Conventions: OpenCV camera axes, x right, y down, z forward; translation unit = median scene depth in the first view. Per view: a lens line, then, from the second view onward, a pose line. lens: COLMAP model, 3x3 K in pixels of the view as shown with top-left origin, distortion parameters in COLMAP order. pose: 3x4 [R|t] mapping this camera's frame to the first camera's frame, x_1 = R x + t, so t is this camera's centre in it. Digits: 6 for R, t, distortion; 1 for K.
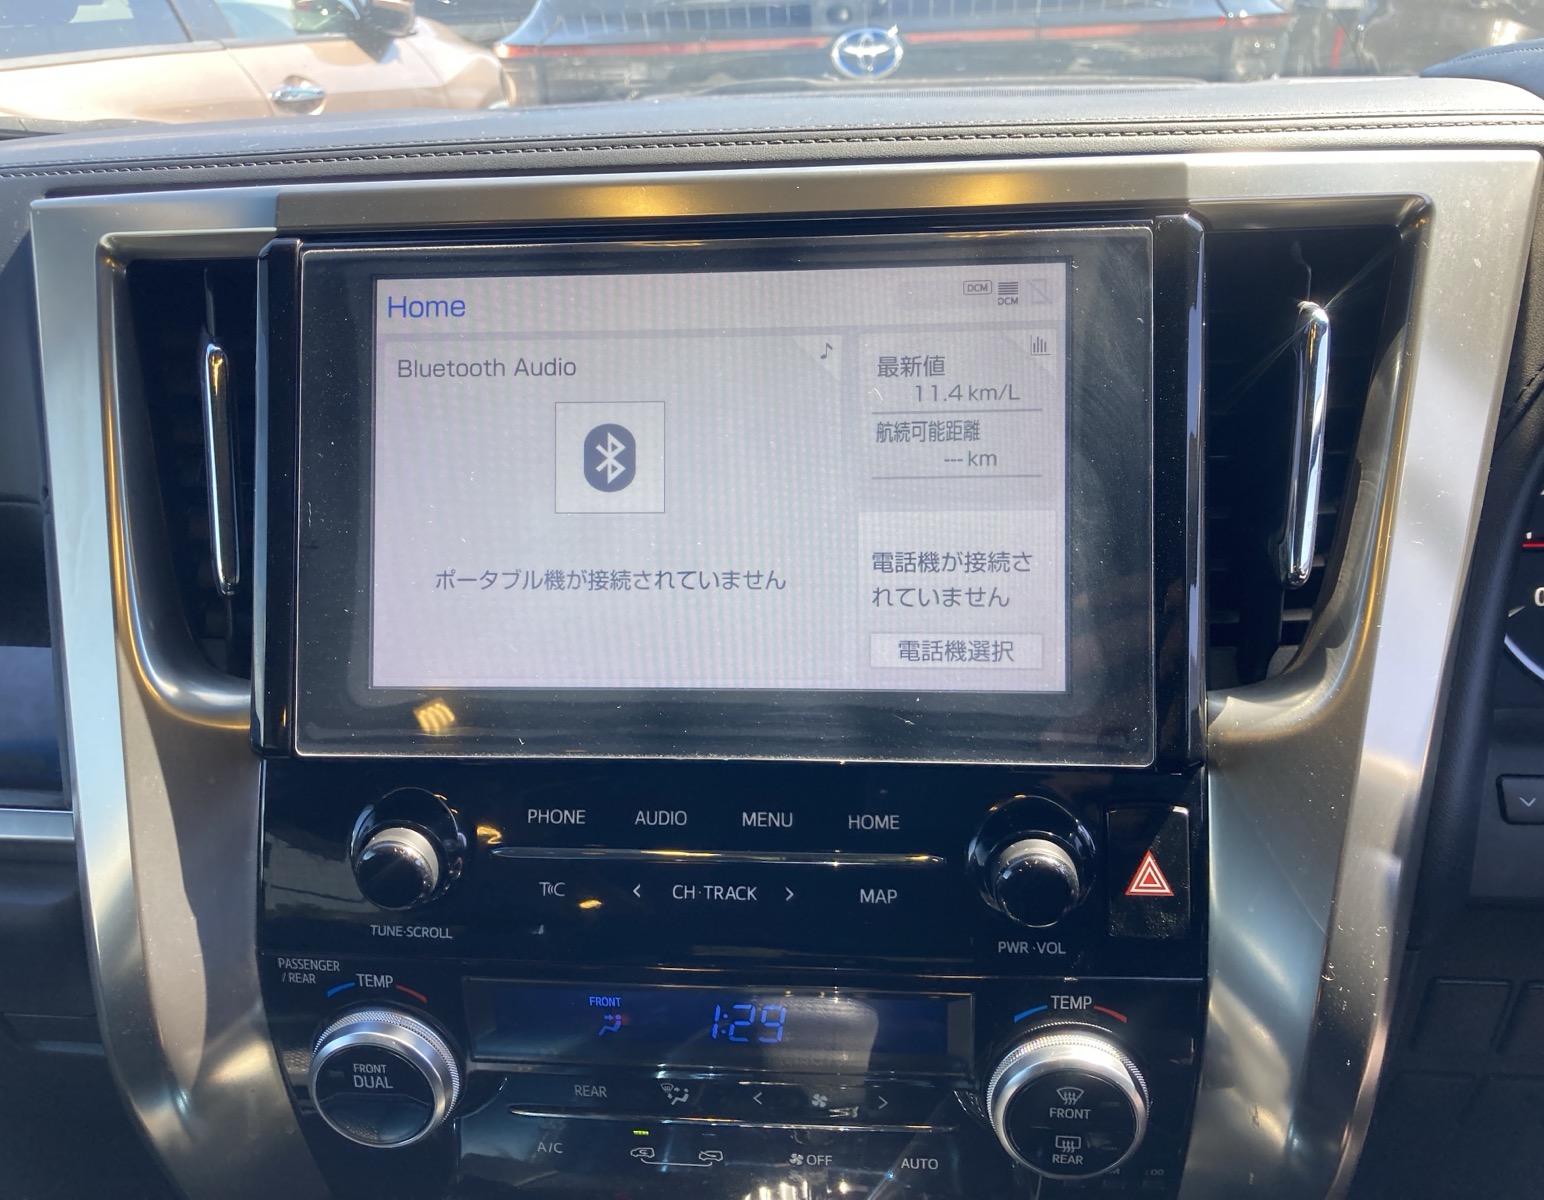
lens RADIAL K [[1324.5, 0, 770.9], [0, 1324.5, 591.9], [0, 0, 1]] dist [0.029626, -0.034640]
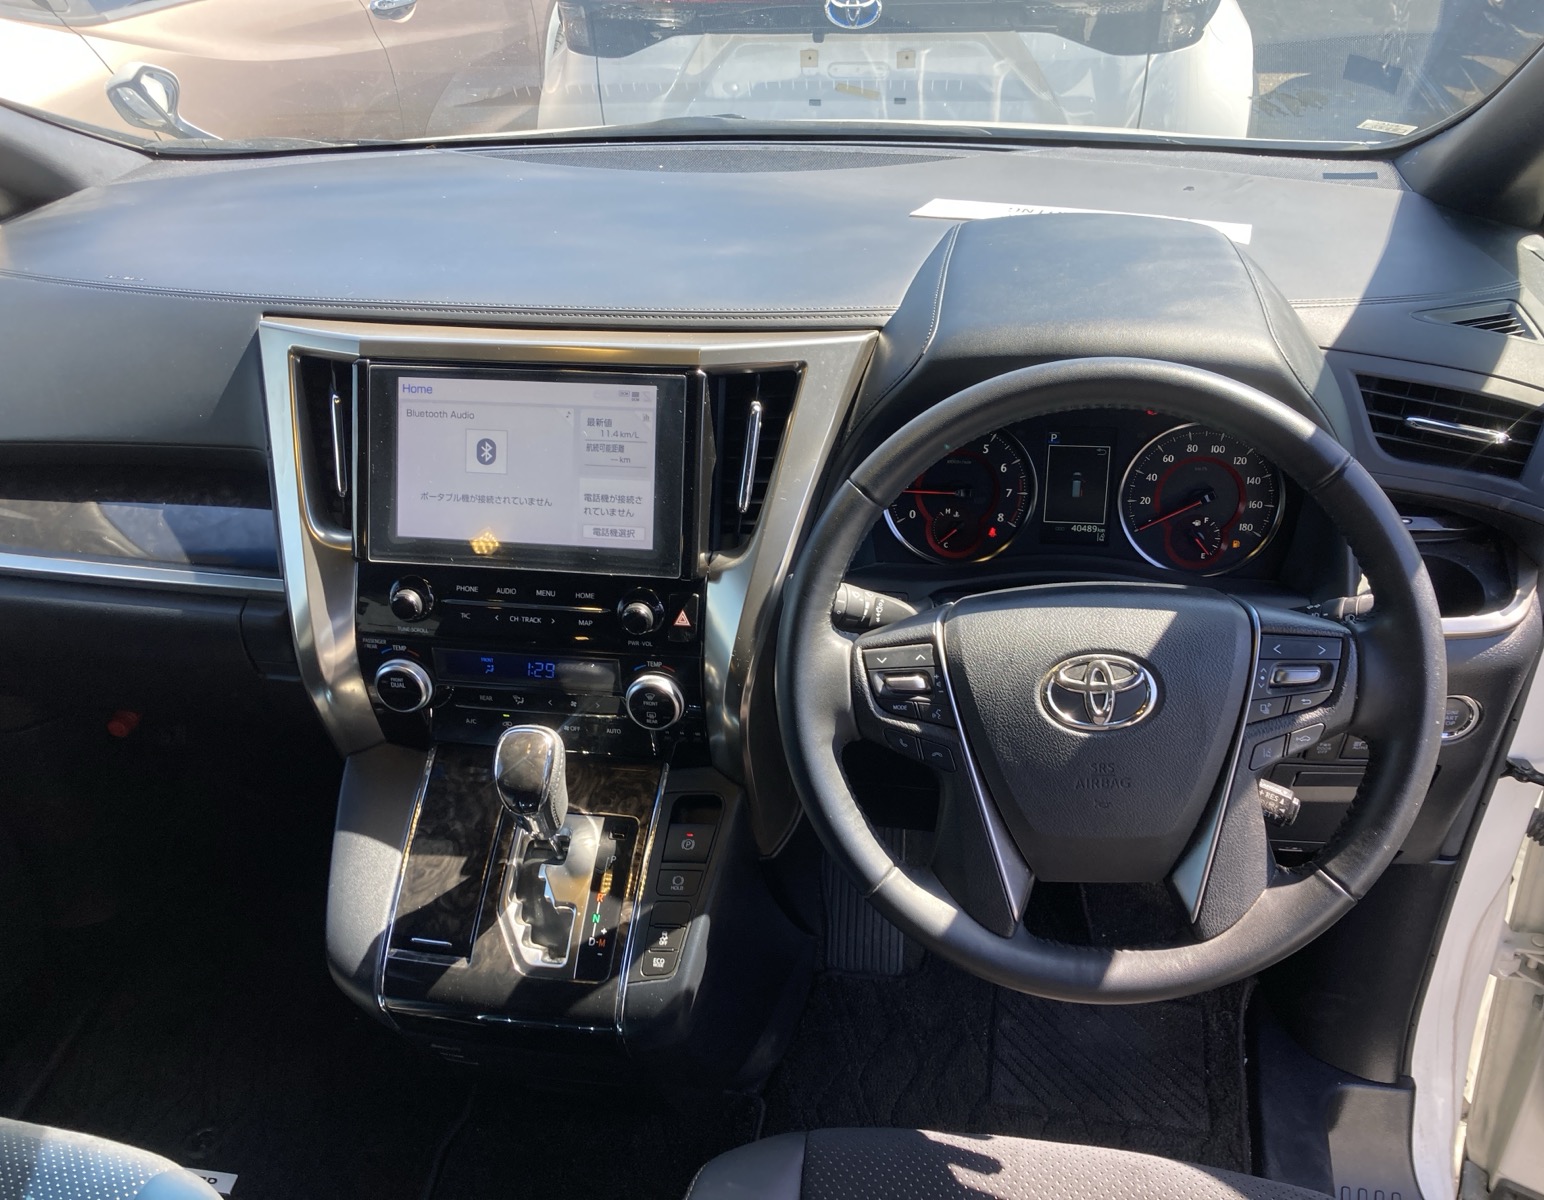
lens RADIAL K [[1324.5, 0, 805.4], [0, 1324.5, 566.3], [0, 0, 1]] dist [0.029626, -0.034640]
pose [[0.998023, 0.039043, -0.049254, 0.624003], [-0.032390, 0.991078, 0.129289, -0.231068], [0.053862, -0.127438, 0.990383, -1.530381]]
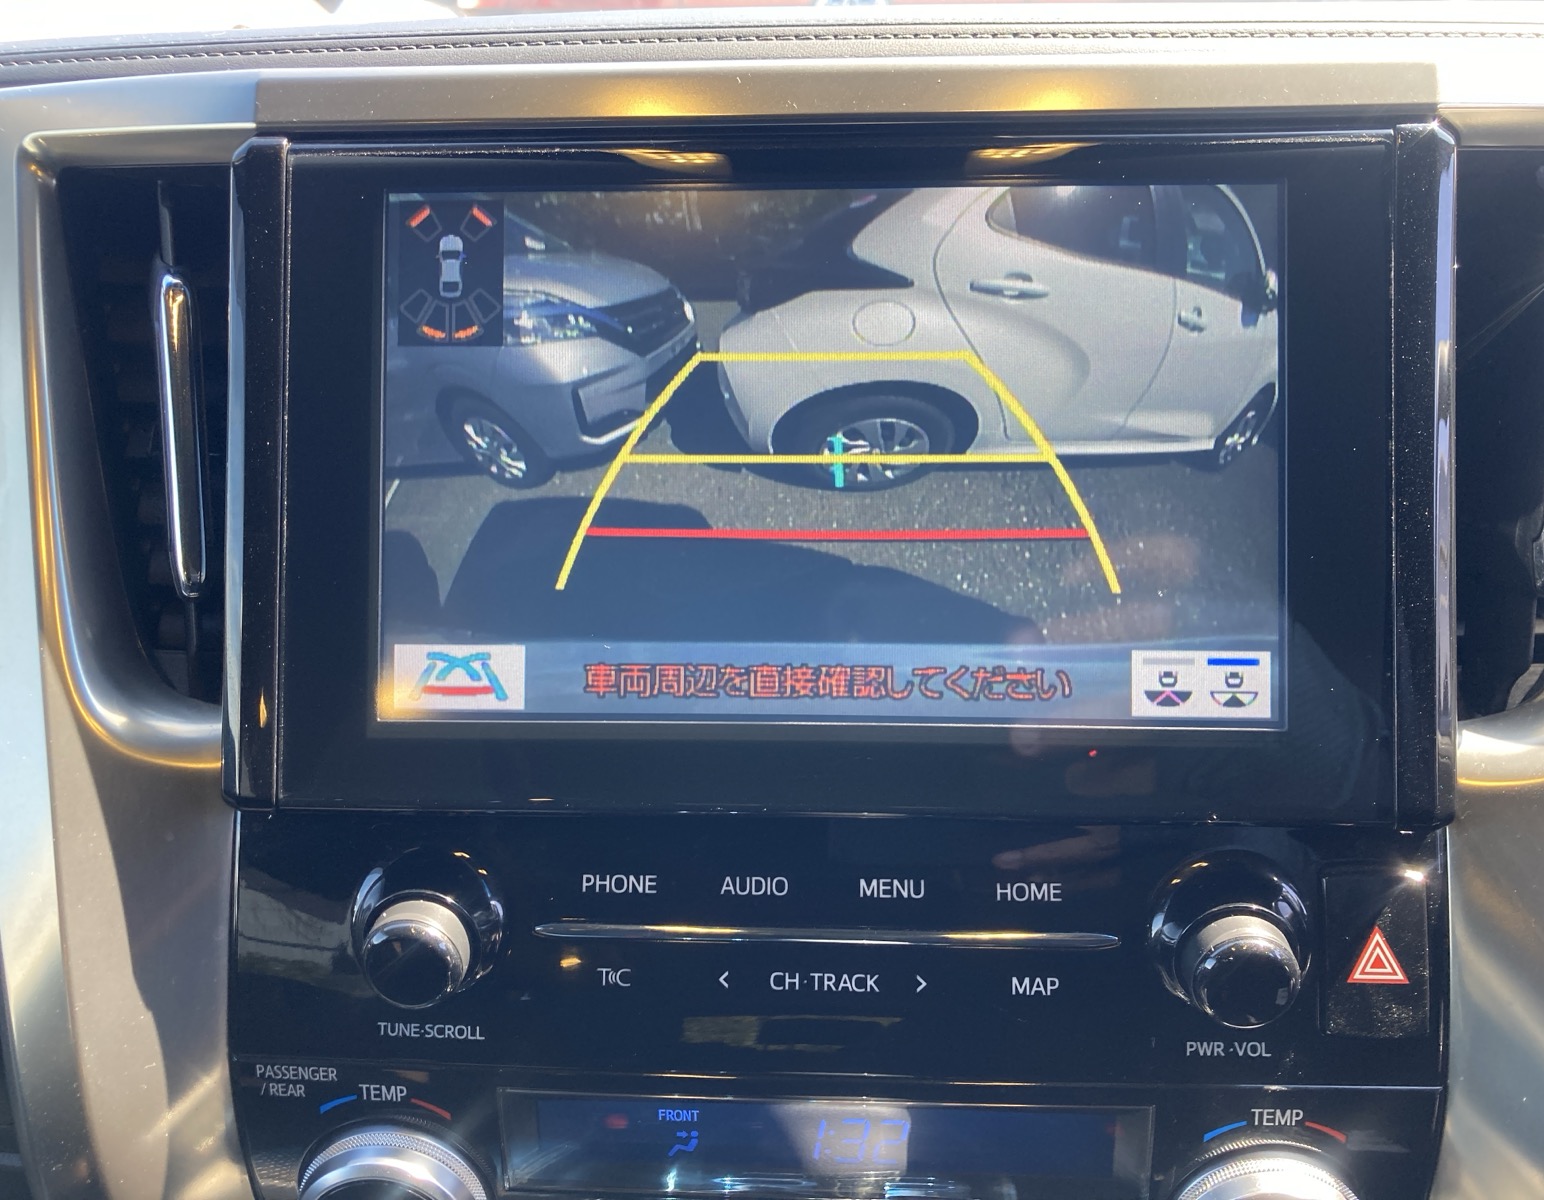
lens RADIAL K [[1324.5, 0, 779.9], [0, 1324.5, 592.2], [0, 0, 1]] dist [0.029626, -0.034640]
pose [[0.998753, 0.004916, 0.049685, -0.106576], [-0.005286, 0.999959, 0.007316, -0.008505], [-0.049647, -0.007570, 0.998738, 0.213286]]
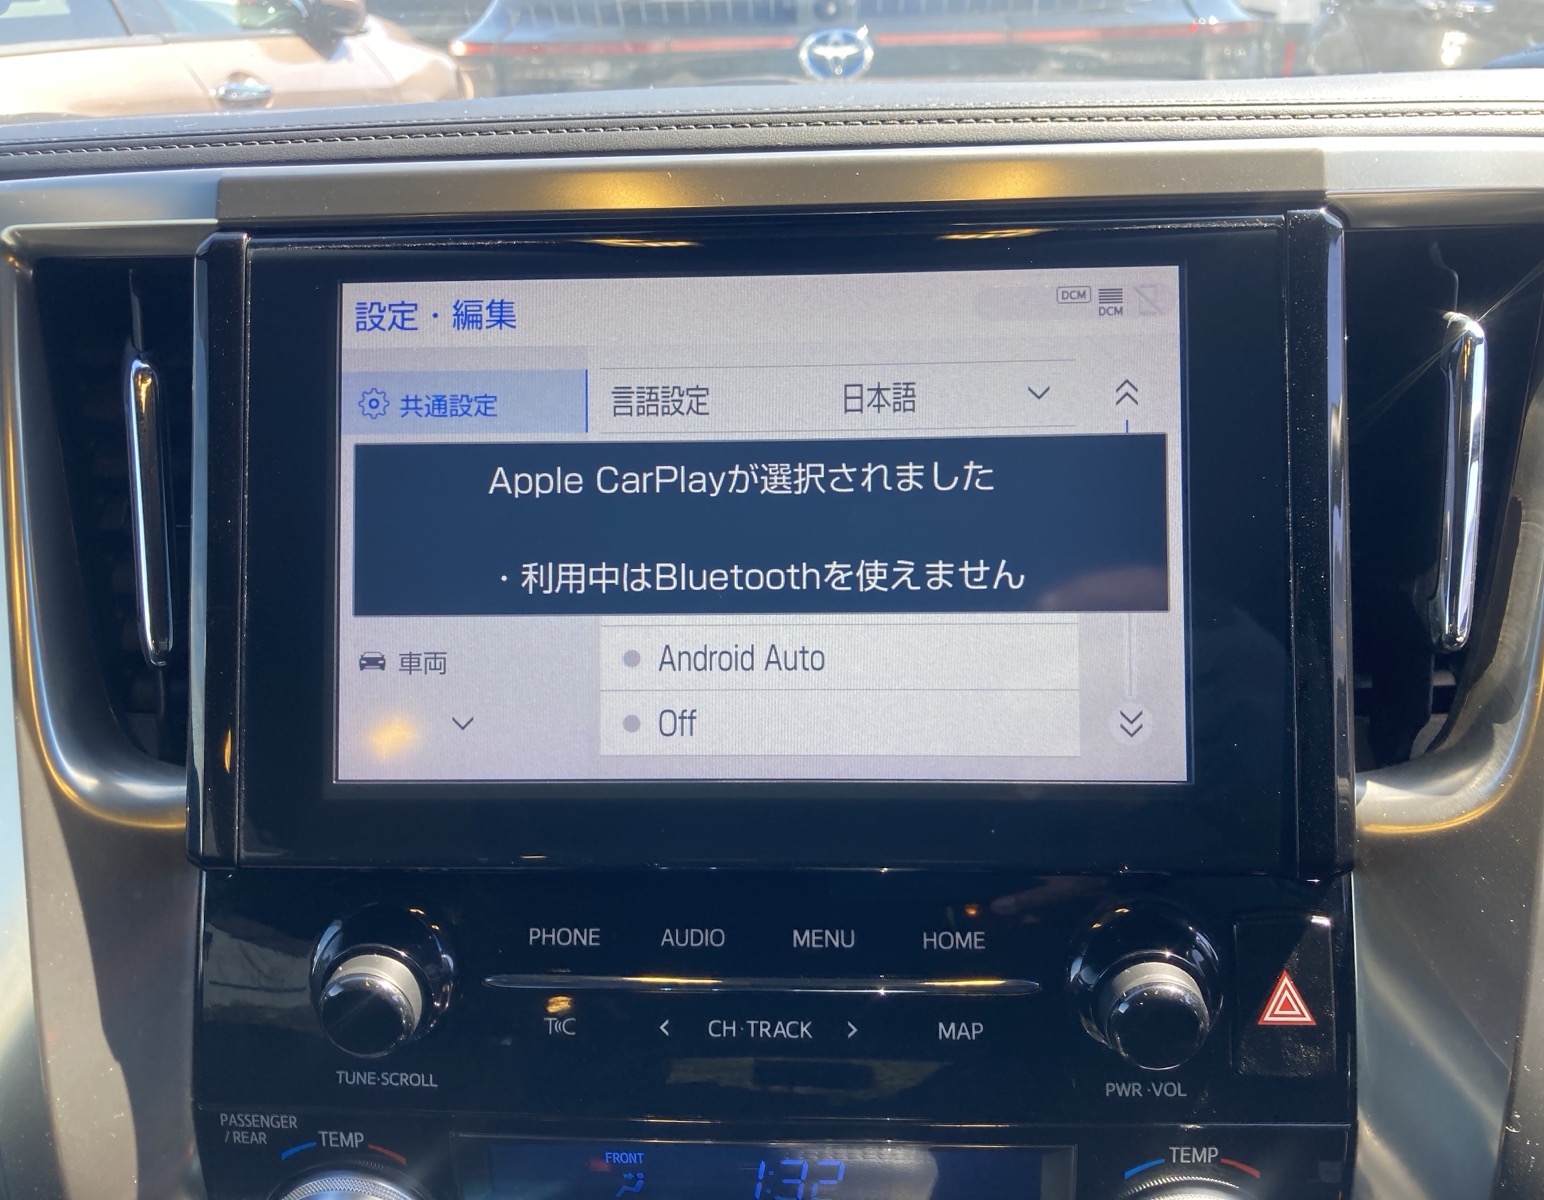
lens RADIAL K [[1324.5, 0, 784.5], [0, 1324.5, 579.9], [0, 0, 1]] dist [0.029626, -0.034640]
pose [[0.998985, -0.005899, 0.044667, -0.061225], [0.006483, 0.999895, -0.012951, -0.038993], [-0.044586, 0.013228, 0.998918, 0.169240]]
